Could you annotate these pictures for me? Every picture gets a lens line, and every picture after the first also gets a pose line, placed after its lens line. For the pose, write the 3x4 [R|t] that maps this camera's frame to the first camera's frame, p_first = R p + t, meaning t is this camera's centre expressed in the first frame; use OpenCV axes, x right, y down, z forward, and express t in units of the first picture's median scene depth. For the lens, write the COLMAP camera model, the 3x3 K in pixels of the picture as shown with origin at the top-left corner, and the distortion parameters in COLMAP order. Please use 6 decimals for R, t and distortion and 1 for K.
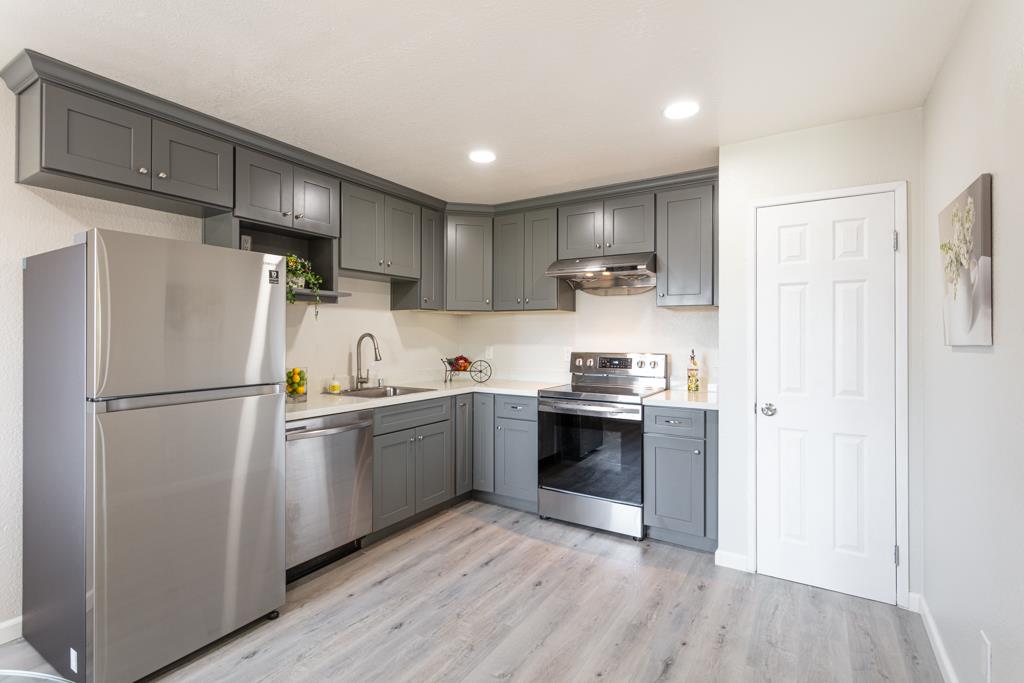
lens RADIAL K [[487.1, 0, 507.0], [0, 487.1, 332.3], [0, 0, 1]] dist [0.005348, 0.000160]
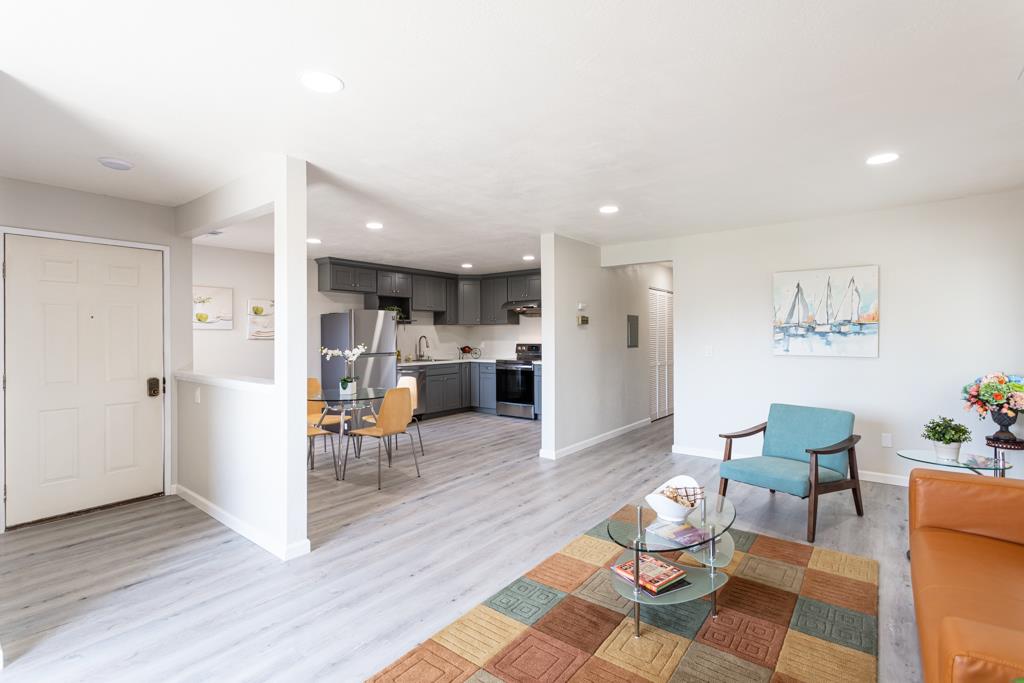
lens RADIAL K [[477.6, 0, 503.2], [0, 477.6, 335.2], [0, 0, 1]] dist [-0.000770, 0.001452]
pose [[0.993400, -0.008916, -0.114353, 0.413051], [0.009704, 0.999933, 0.006335, -0.013672], [0.114289, -0.007403, 0.993420, -1.431873]]
